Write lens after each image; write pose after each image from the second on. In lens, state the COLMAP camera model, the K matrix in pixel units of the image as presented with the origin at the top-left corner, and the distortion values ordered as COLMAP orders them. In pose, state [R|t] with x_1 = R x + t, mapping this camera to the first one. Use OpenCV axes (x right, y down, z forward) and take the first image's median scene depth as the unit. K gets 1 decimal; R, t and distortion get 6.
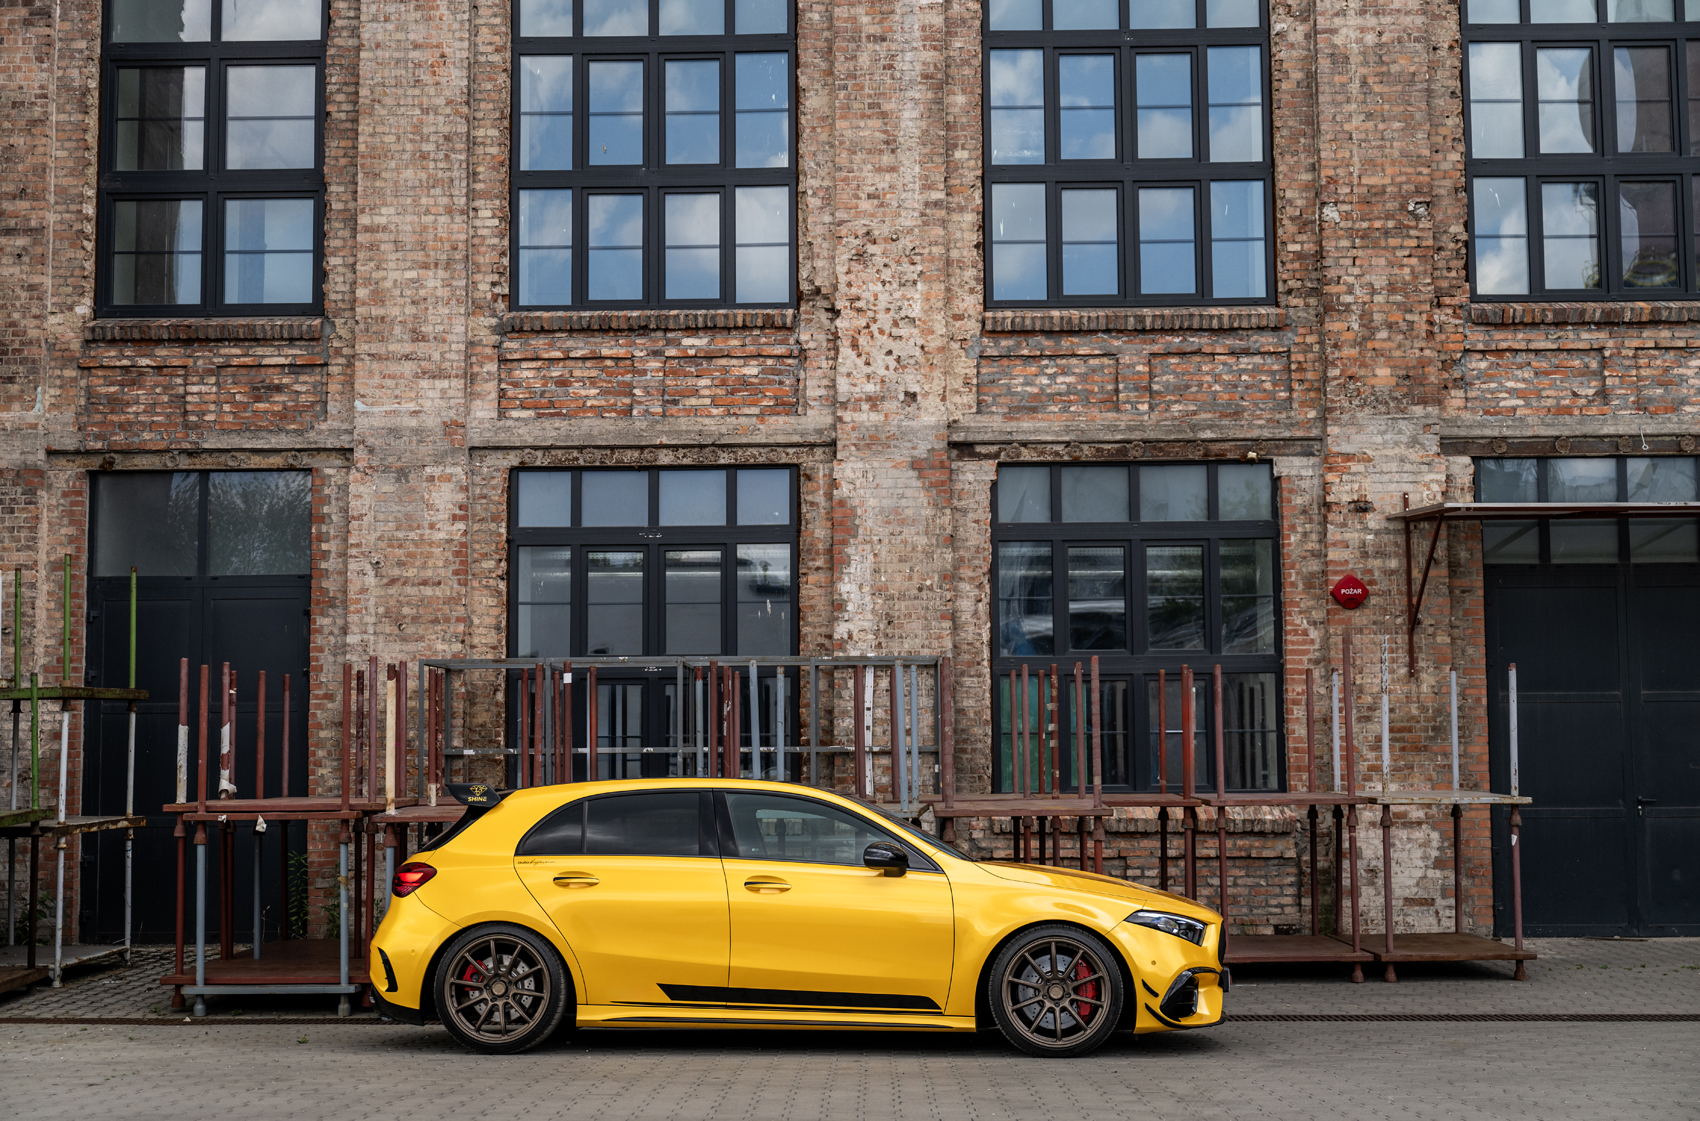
lens RADIAL K [[2121.0, 0, 850.0], [0, 2121.0, 560.5], [0, 0, 1]] dist [0.012204, -0.026445]
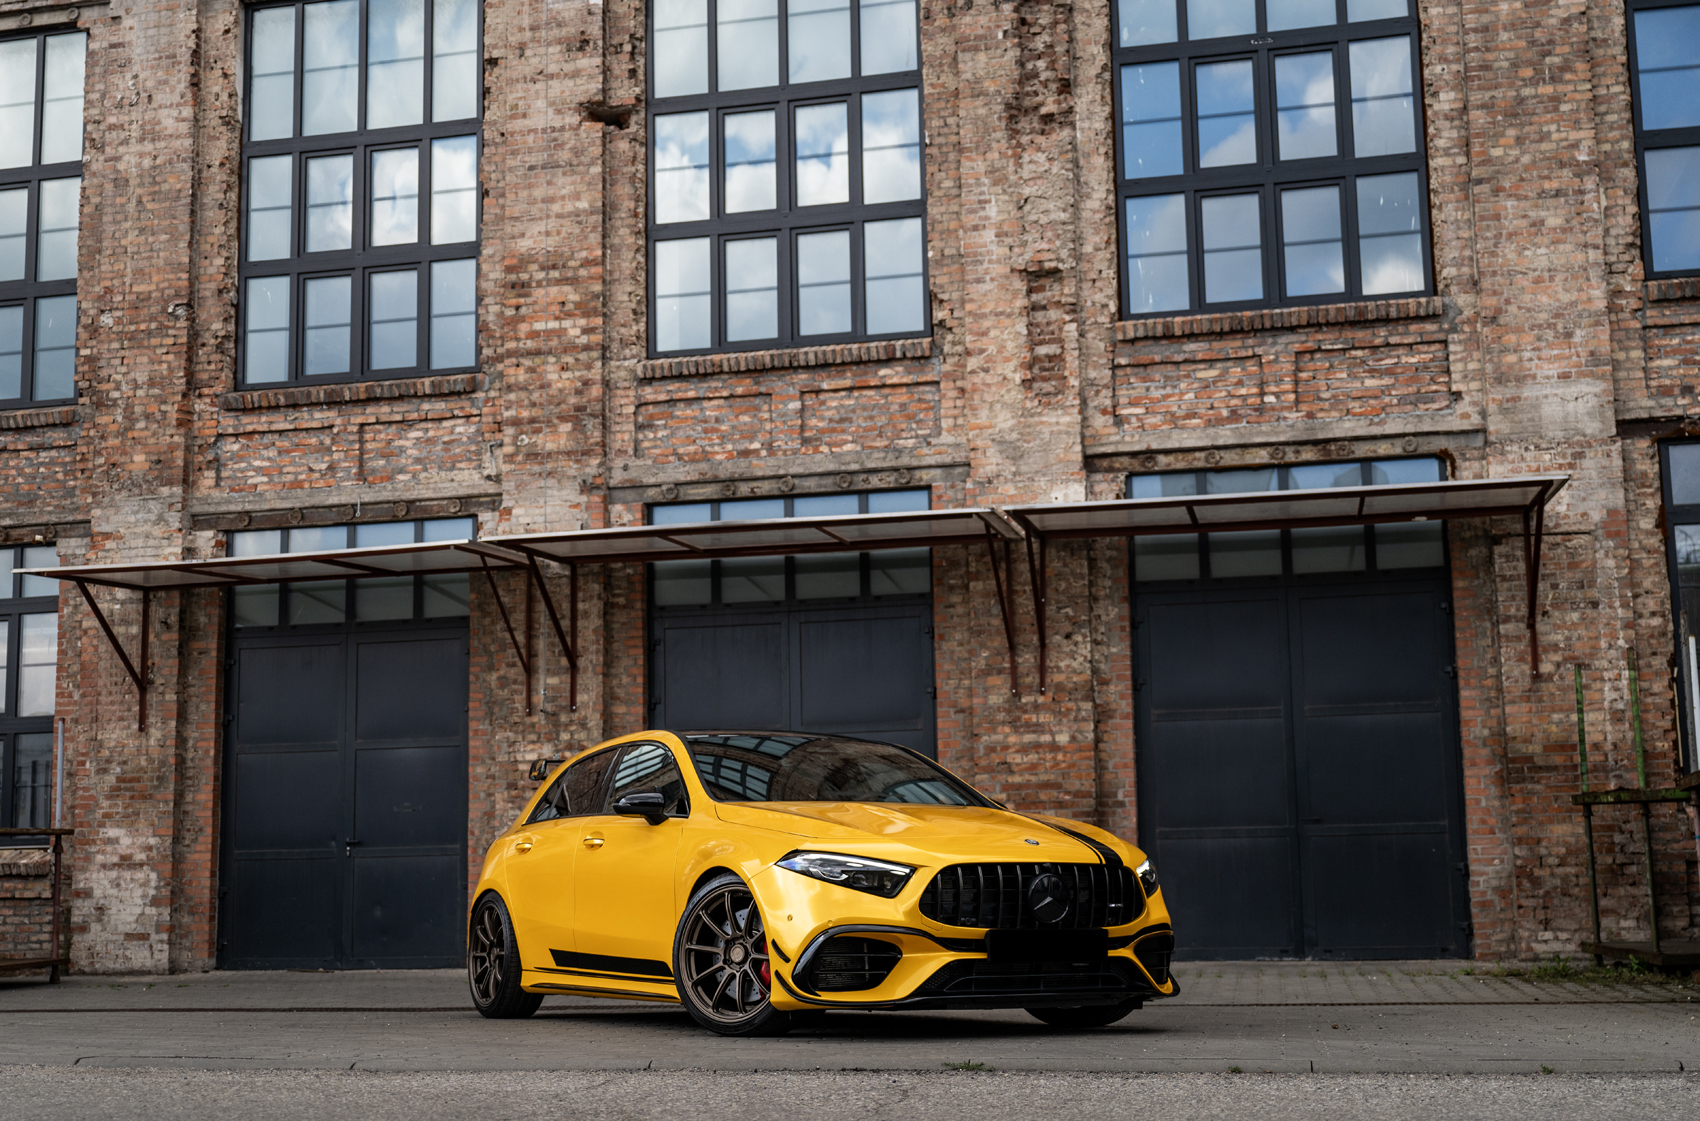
lens RADIAL K [[1990.3, 0, 835.7], [0, 1990.3, 609.4], [0, 0, 1]] dist [-0.002384, 0.024021]
pose [[0.979007, -0.038396, -0.200179, 0.807731], [0.029460, 0.998440, -0.047431, 0.049900], [0.201687, 0.040539, 0.978611, 0.057973]]
